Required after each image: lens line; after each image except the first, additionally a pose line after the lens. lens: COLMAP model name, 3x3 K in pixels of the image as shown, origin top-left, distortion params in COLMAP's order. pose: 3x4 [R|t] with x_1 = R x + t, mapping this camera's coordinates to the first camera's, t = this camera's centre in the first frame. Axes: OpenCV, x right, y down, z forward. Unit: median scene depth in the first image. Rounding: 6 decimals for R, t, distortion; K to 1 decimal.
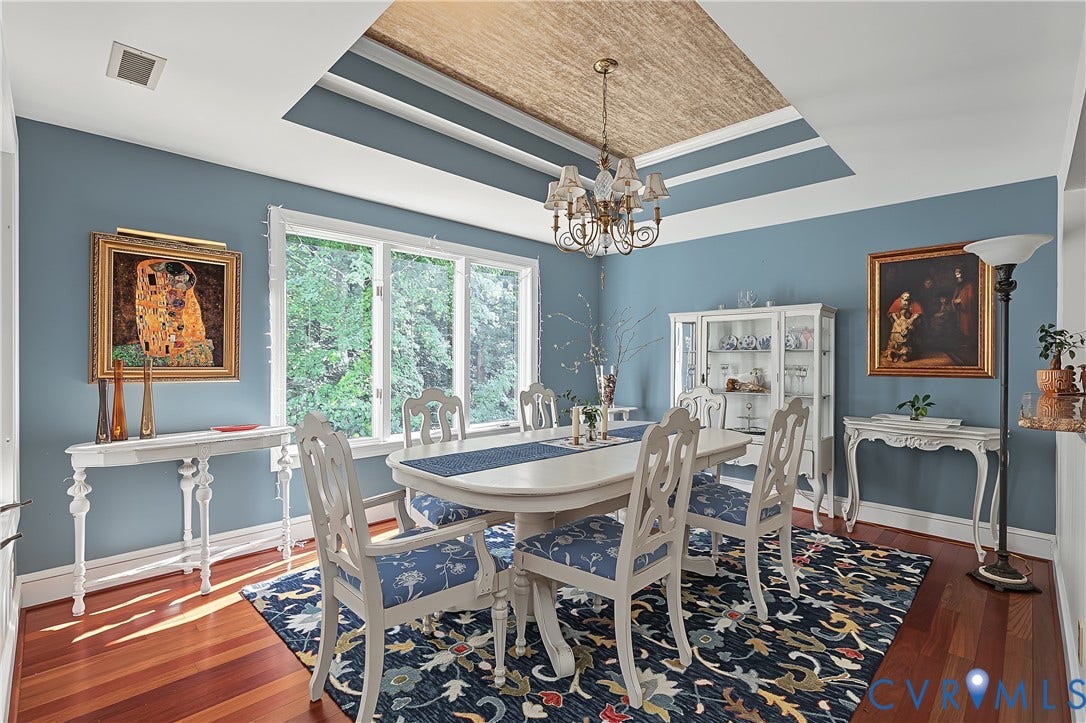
lens RADIAL K [[491.0, 0, 550.5], [0, 491.0, 360.2], [0, 0, 1]] dist [0.001413, -0.000466]
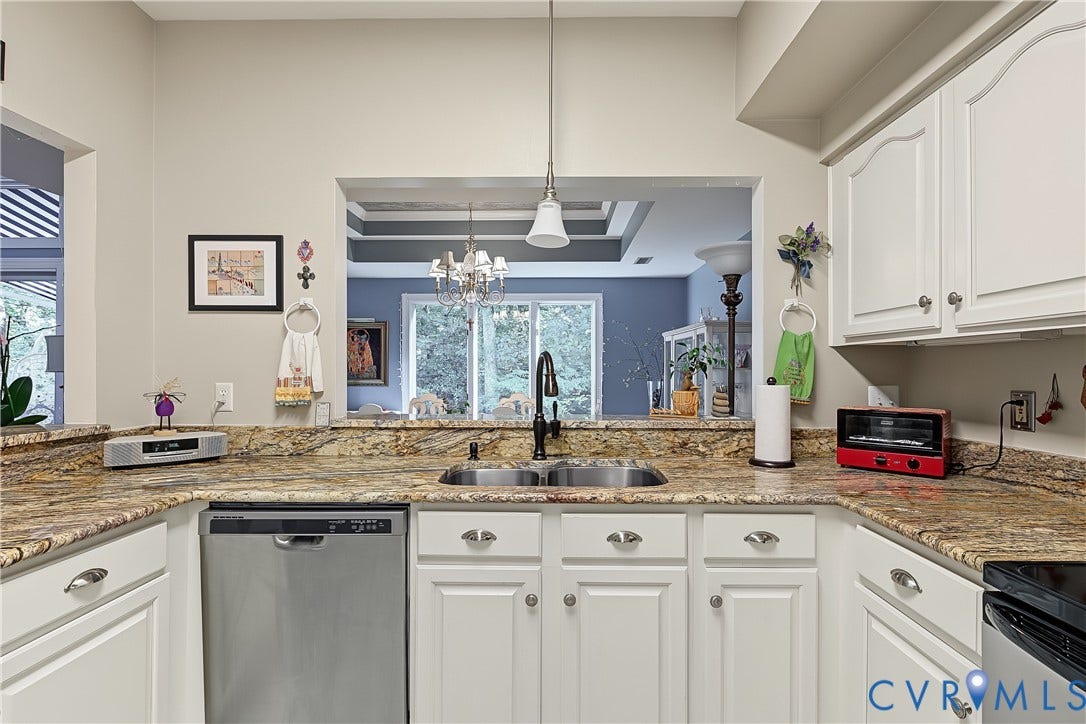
lens RADIAL K [[495.7, 0, 563.8], [0, 495.7, 370.6], [0, 0, 1]] dist [-0.002047, 0.000185]
pose [[0.695096, -0.001916, -0.718914, 1.366027], [0.000241, 0.999997, -0.002432, -0.016535], [0.718917, 0.001517, 0.695095, 0.138801]]
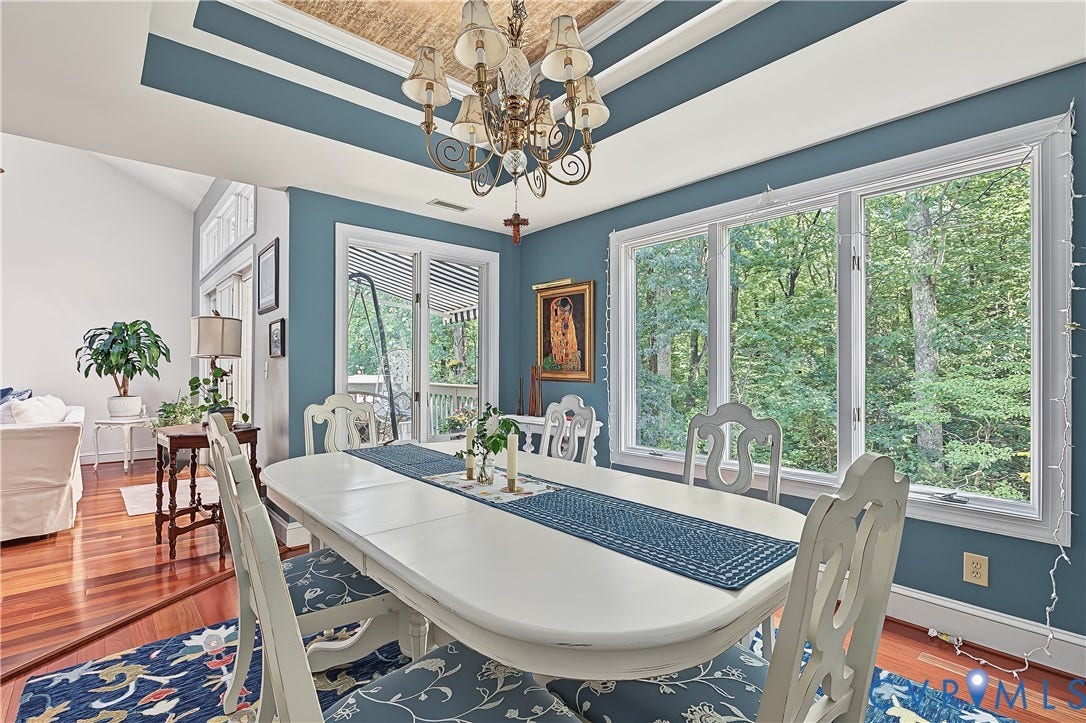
lens RADIAL K [[517.1, 0, 544.2], [0, 517.1, 364.1], [0, 0, 1]] dist [-0.001063, 0.000229]
pose [[-0.057265, -0.011701, -0.998290, 0.745195], [-0.000487, 0.999932, -0.011692, 0.012426], [0.998359, -0.000183, -0.057267, 1.013713]]
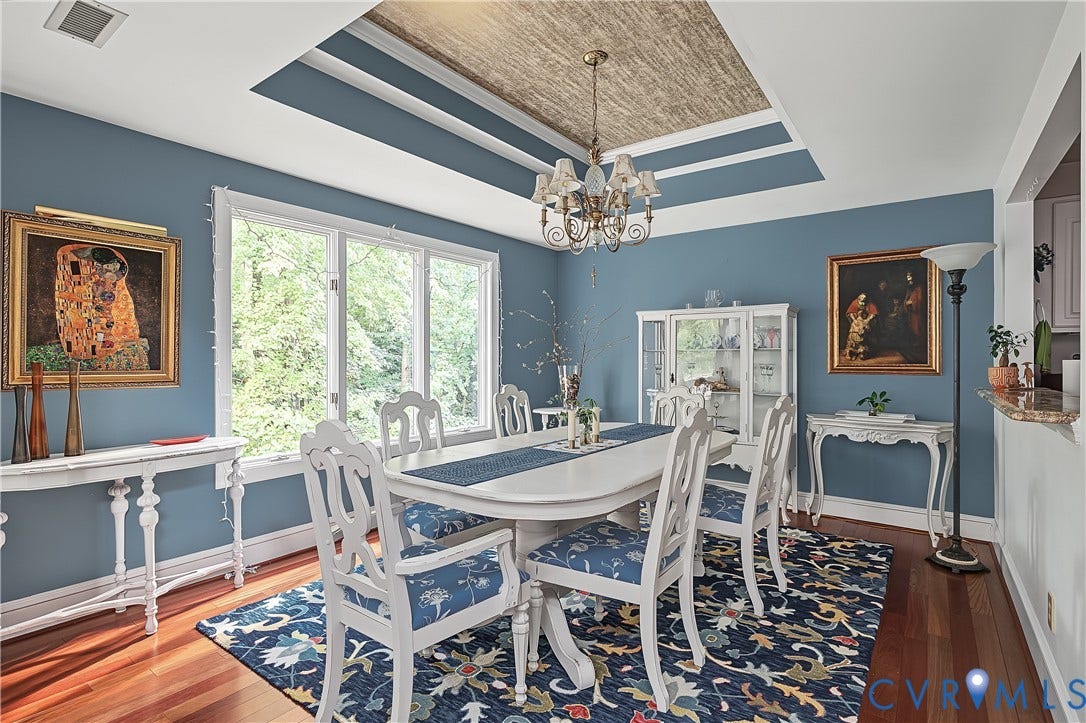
lens RADIAL K [[521.5, 0, 549.0], [0, 521.5, 357.4], [0, 0, 1]] dist [-0.001114, 0.000239]
pose [[0.990064, -0.004226, 0.140552, -0.122489], [0.004767, 0.999982, -0.003510, -0.002447], [-0.140535, 0.004145, 0.990067, -0.005998]]
